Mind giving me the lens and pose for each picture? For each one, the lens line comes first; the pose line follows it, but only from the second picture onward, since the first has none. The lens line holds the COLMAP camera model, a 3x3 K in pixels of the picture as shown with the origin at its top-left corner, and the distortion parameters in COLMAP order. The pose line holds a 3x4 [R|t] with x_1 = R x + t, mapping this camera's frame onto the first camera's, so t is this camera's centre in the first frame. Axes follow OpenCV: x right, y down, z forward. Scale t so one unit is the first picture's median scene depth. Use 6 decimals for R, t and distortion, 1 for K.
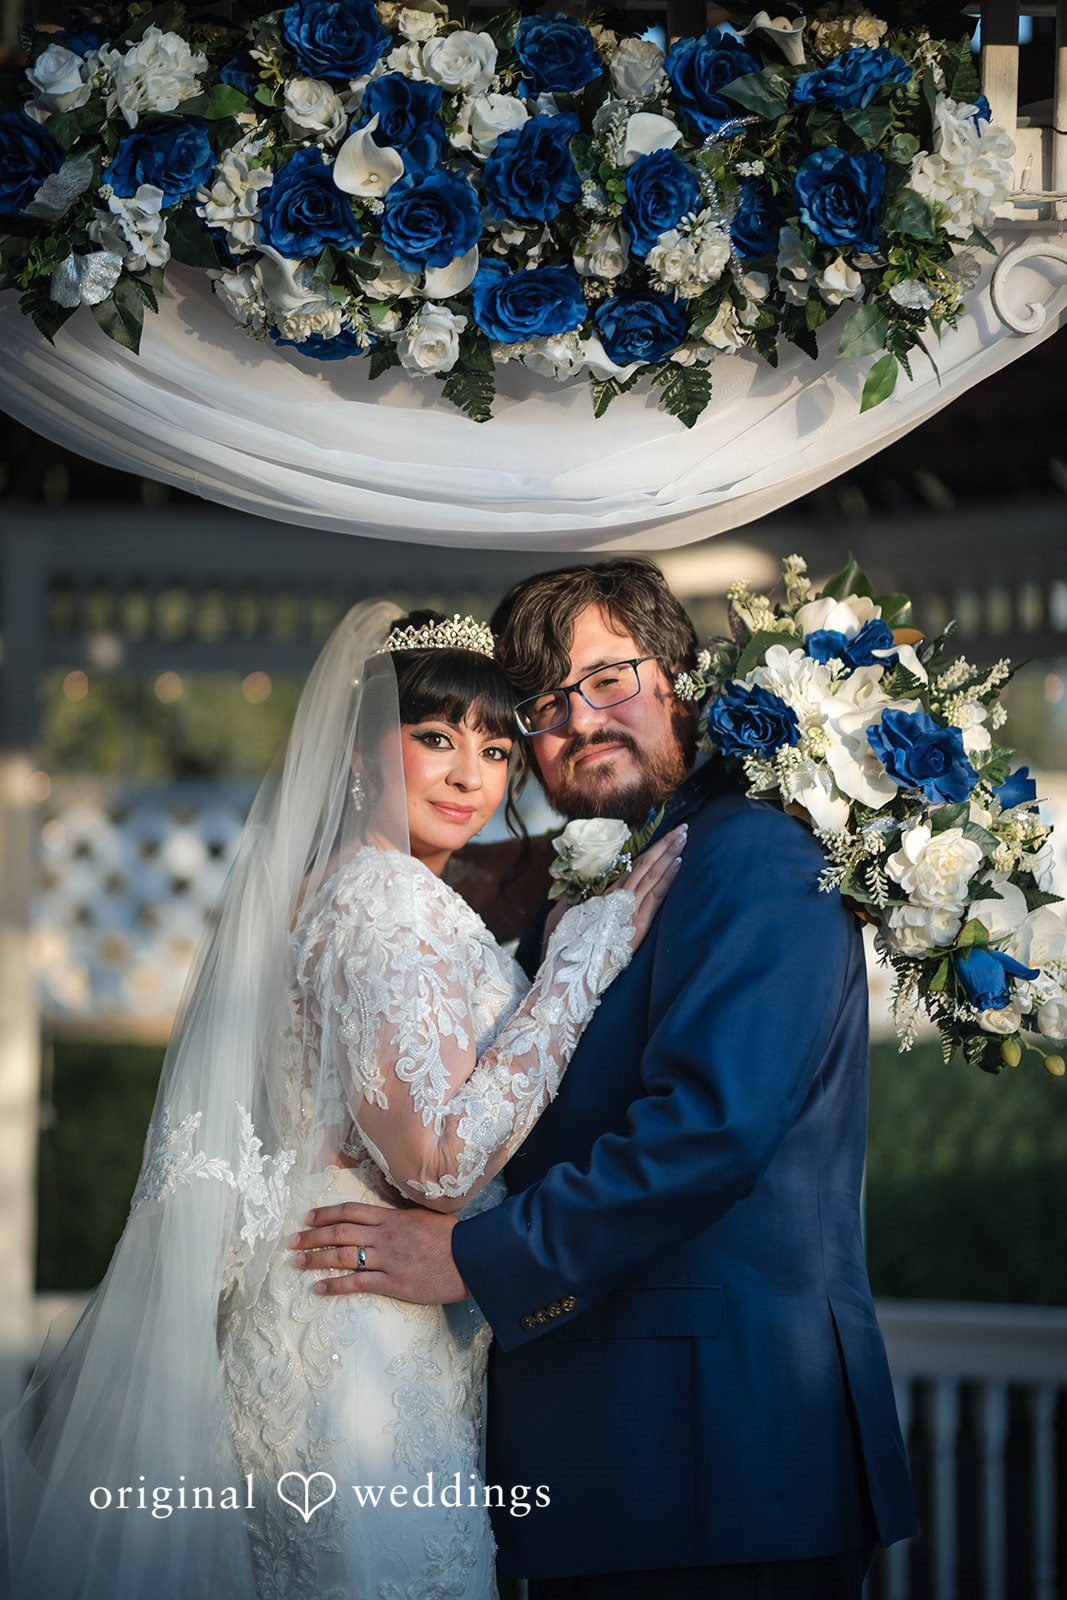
lens RADIAL K [[3877.9, 0, 533.5], [0, 3877.9, 800.0], [0, 0, 1]] dist [-0.002285, -0.257829]
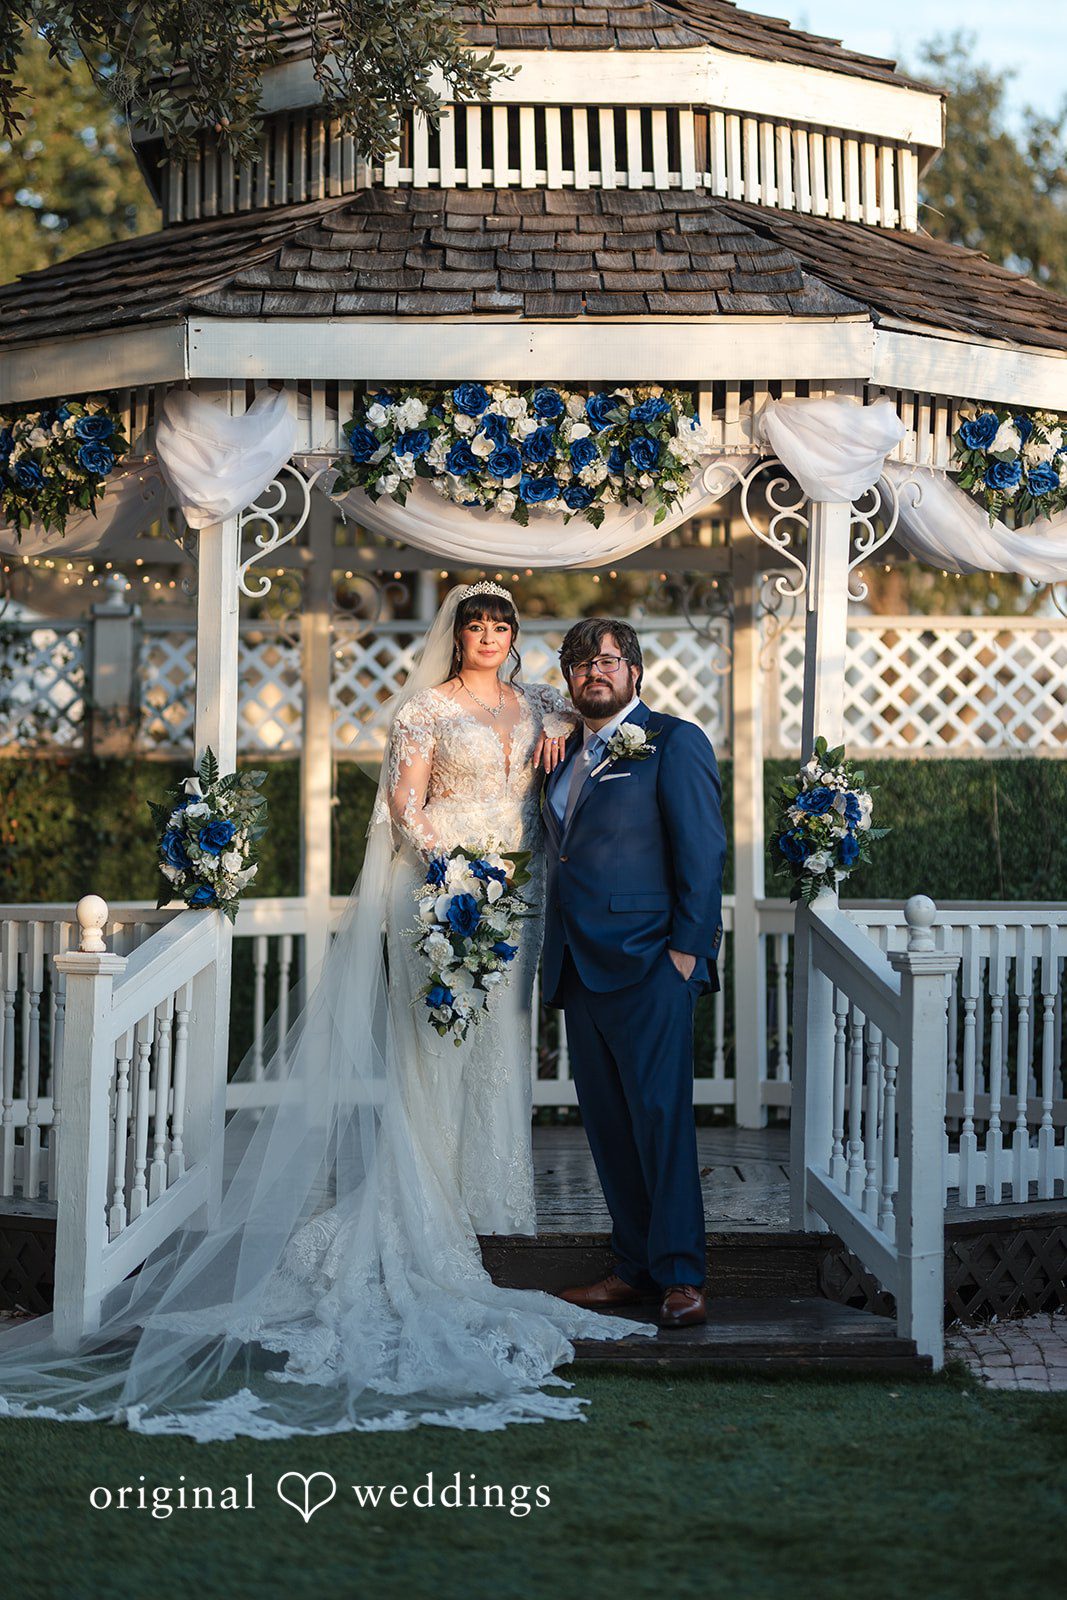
lens RADIAL K [[3877.9, 0, 533.5], [0, 3877.9, 800.0], [0, 0, 1]] dist [-0.002285, -0.257829]
pose [[0.998995, -0.006777, -0.044311, 0.122617], [0.009380, 0.998226, 0.058796, -0.067036], [0.043834, -0.059153, 0.997286, -1.923566]]
